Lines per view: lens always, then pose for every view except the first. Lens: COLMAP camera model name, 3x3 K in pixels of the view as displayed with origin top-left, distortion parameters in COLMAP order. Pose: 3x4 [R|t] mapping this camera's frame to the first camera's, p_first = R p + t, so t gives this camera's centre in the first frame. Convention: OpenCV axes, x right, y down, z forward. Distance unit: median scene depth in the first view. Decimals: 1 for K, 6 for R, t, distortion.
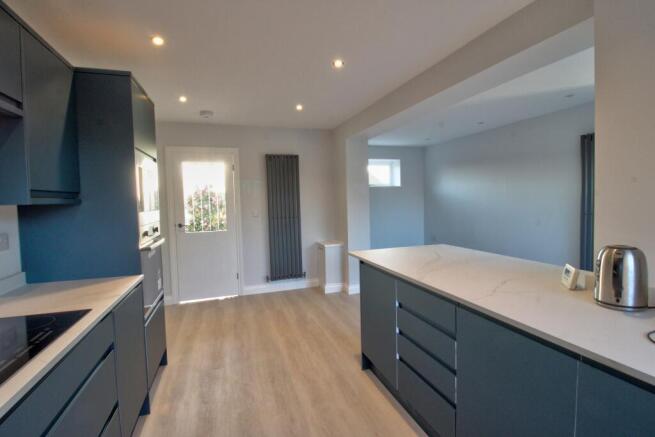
lens RADIAL K [[303.5, 0, 328.3], [0, 303.5, 214.5], [0, 0, 1]] dist [-0.004776, -0.009537]
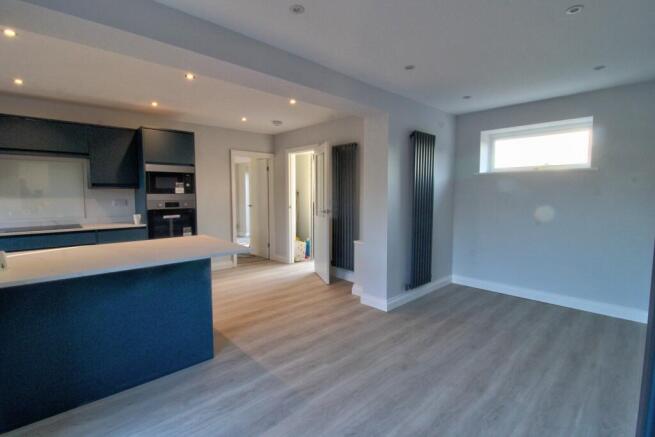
lens RADIAL K [[303.5, 0, 326.4], [0, 303.5, 216.3], [0, 0, 1]] dist [-0.004776, -0.009537]
pose [[0.390782, 0.098708, -0.915176, 1.500005], [-0.060413, 0.994840, 0.081504, -0.078457], [0.918499, 0.023439, 0.394729, 1.105246]]
